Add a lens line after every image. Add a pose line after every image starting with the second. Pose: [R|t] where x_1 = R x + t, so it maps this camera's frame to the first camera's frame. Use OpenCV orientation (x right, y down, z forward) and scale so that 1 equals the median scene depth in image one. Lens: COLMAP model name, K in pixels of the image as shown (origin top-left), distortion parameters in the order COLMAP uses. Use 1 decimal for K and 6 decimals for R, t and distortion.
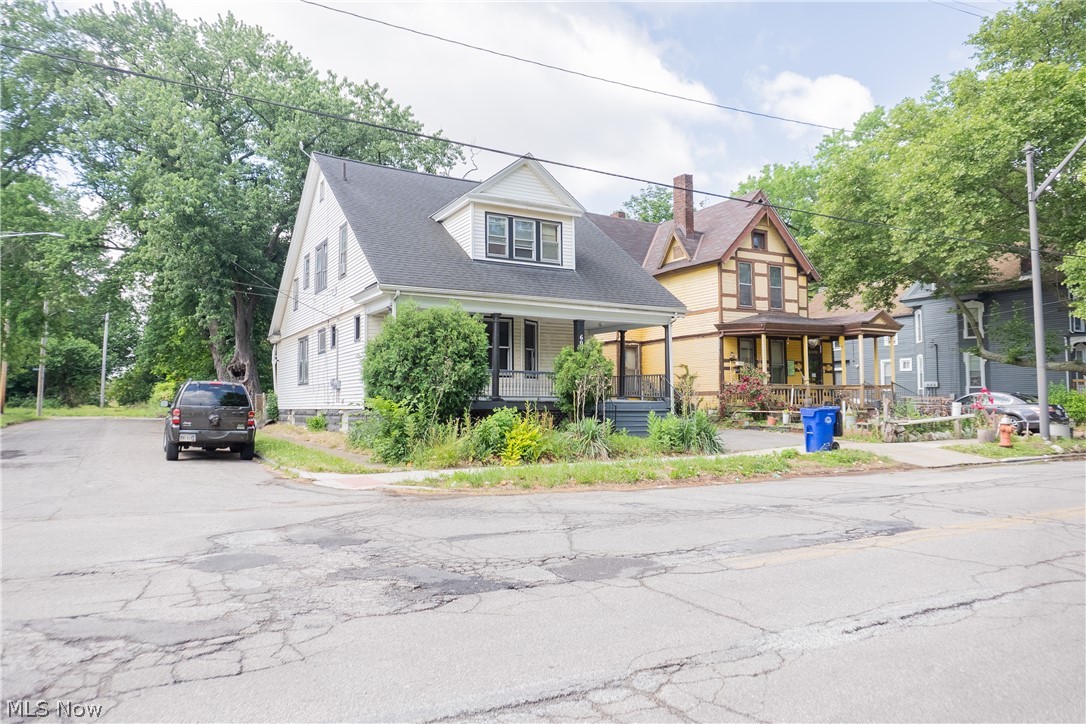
lens RADIAL K [[743.6, 0, 535.9], [0, 743.6, 352.6], [0, 0, 1]] dist [-0.015450, -0.001131]
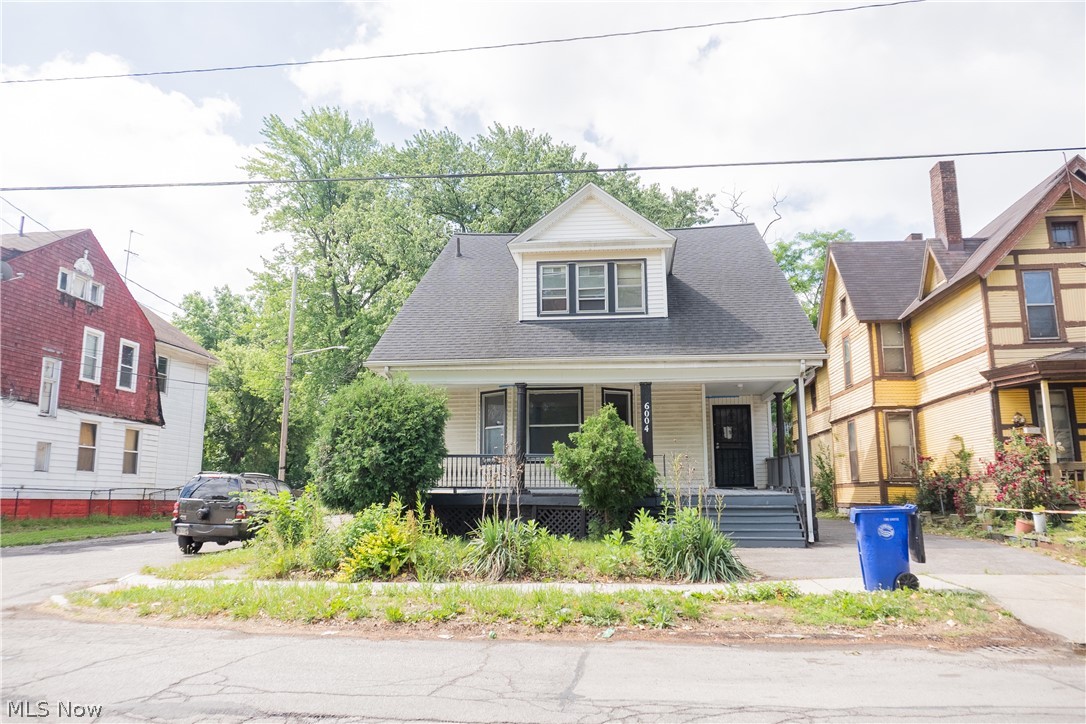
lens RADIAL K [[743.6, 0, 542.9], [0, 743.6, 371.4], [0, 0, 1]] dist [-0.015450, -0.001131]
pose [[0.813685, -0.095037, -0.573485, 0.300502], [0.040713, 0.993439, -0.106867, 0.015159], [0.579879, 0.063608, 0.812216, 0.252834]]
